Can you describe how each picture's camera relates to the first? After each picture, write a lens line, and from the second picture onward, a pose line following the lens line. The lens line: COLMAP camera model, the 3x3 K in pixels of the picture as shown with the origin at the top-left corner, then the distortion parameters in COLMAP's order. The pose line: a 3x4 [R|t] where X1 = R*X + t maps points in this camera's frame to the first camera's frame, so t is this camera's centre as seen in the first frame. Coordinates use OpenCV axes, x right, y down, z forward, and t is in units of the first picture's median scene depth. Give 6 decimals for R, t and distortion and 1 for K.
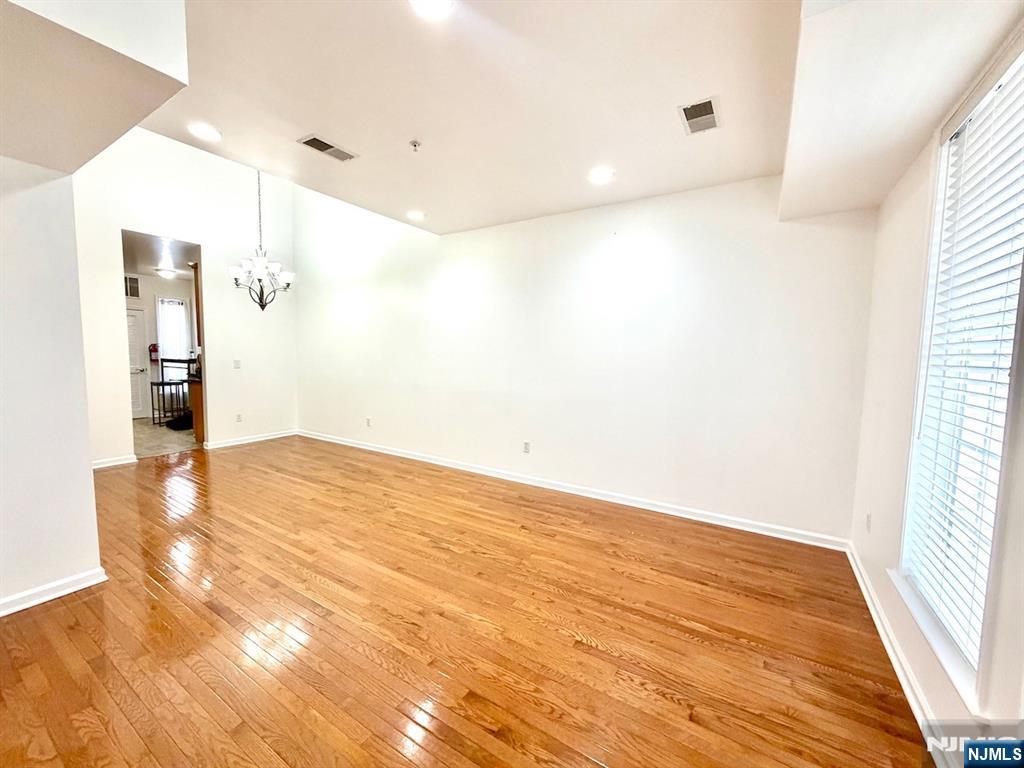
lens RADIAL K [[409.5, 0, 510.0], [0, 409.5, 383.8], [0, 0, 1]] dist [0.001673, 0.000387]
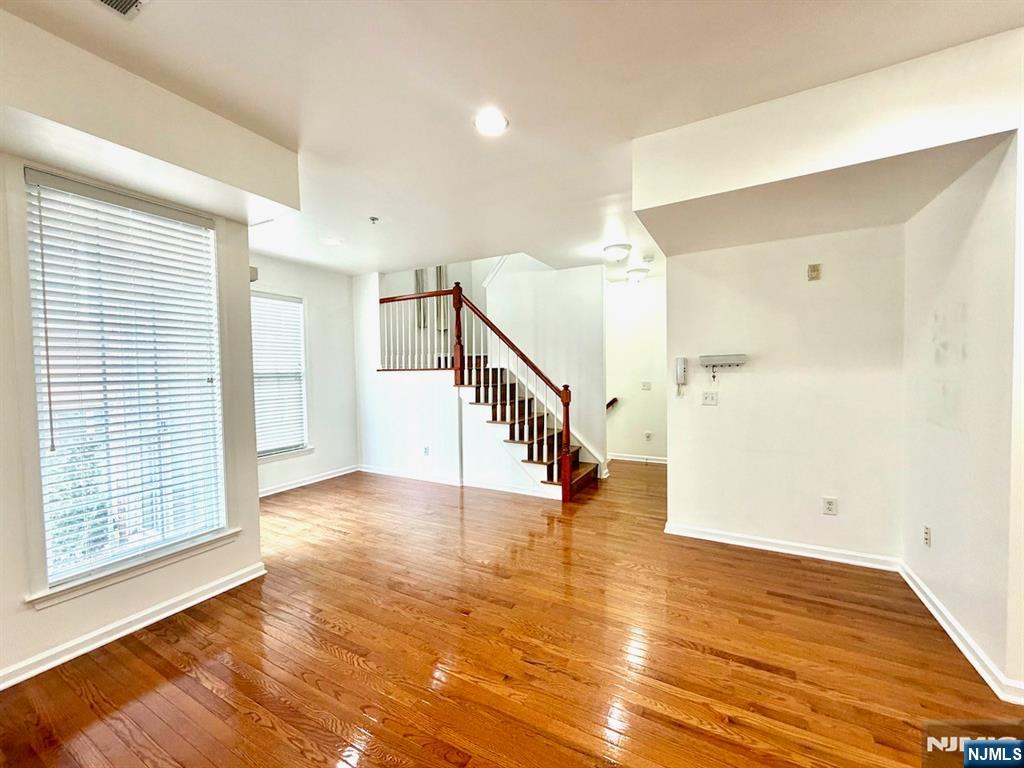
lens RADIAL K [[409.5, 0, 510.0], [0, 409.5, 383.8], [0, 0, 1]] dist [0.001673, 0.000387]
pose [[-0.998263, 0.001231, -0.058907, -0.090912], [-0.005489, 0.993491, 0.113781, -0.104255], [0.058663, 0.113906, -0.991758, 1.292302]]
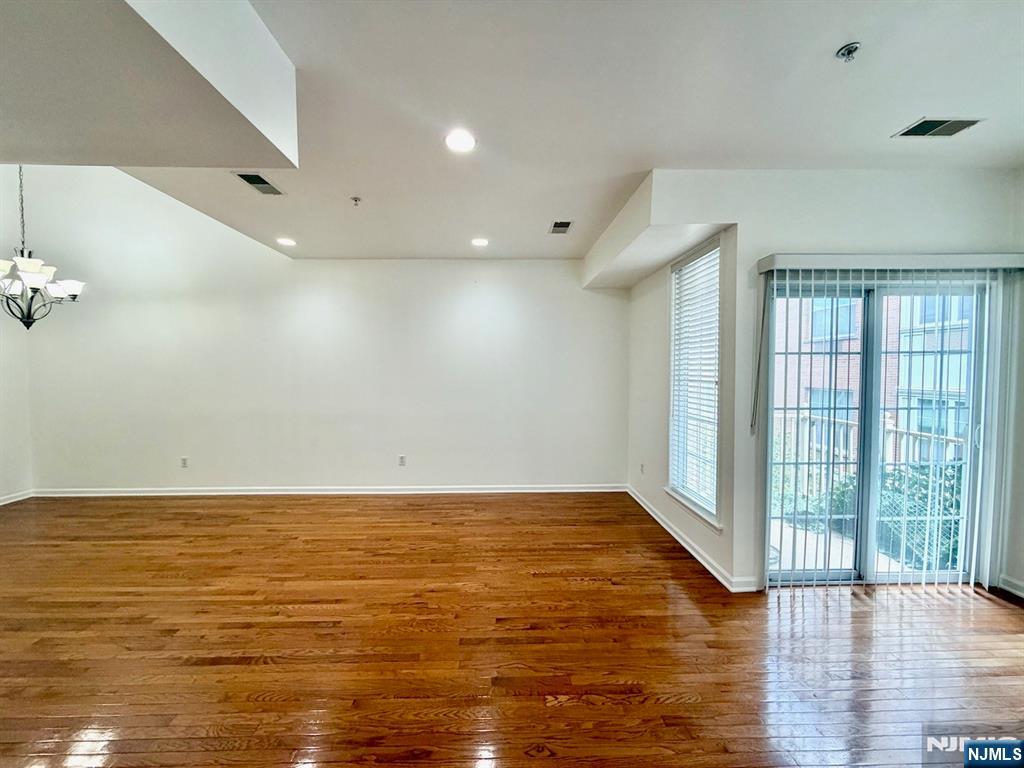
lens RADIAL K [[409.5, 0, 510.0], [0, 409.5, 383.8], [0, 0, 1]] dist [0.001673, 0.000387]
pose [[0.834646, -0.038982, 0.549406, -0.457086], [0.060217, 0.997971, -0.020672, -0.018878], [-0.547486, 0.050338, 0.835300, -0.145101]]
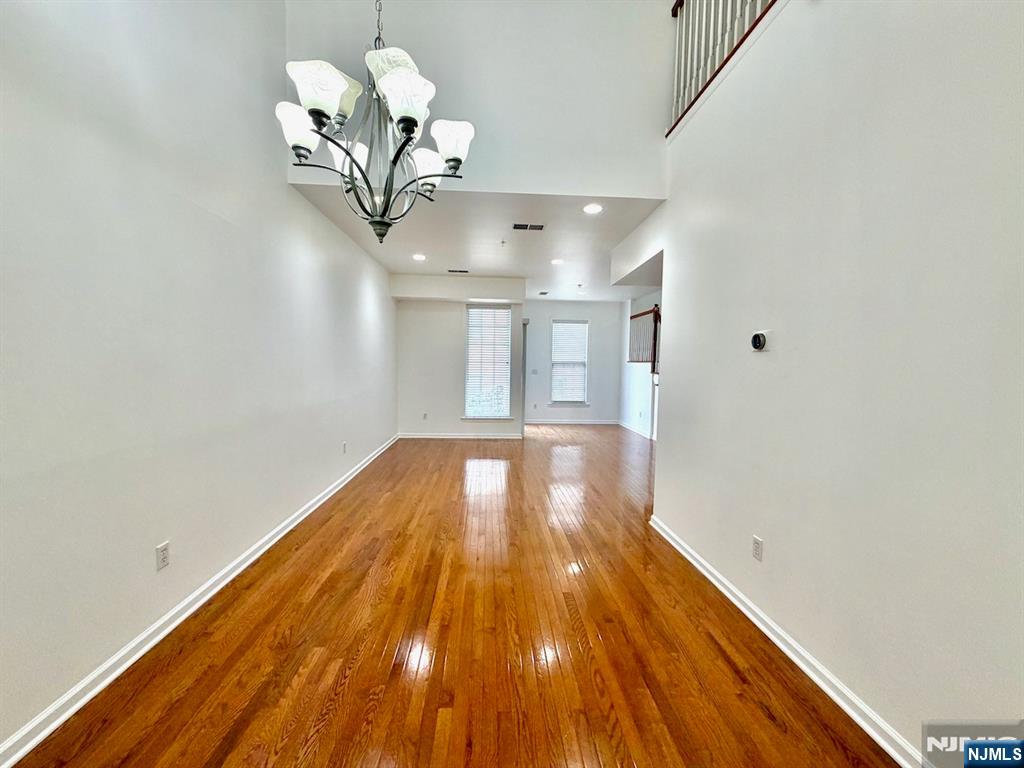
lens RADIAL K [[409.5, 0, 510.0], [0, 409.5, 383.8], [0, 0, 1]] dist [0.001673, 0.000387]
pose [[-0.576198, -0.067824, 0.814491, -1.490372], [0.040327, 0.992978, 0.111216, -0.153336], [-0.816315, 0.096928, -0.569416, 1.766289]]
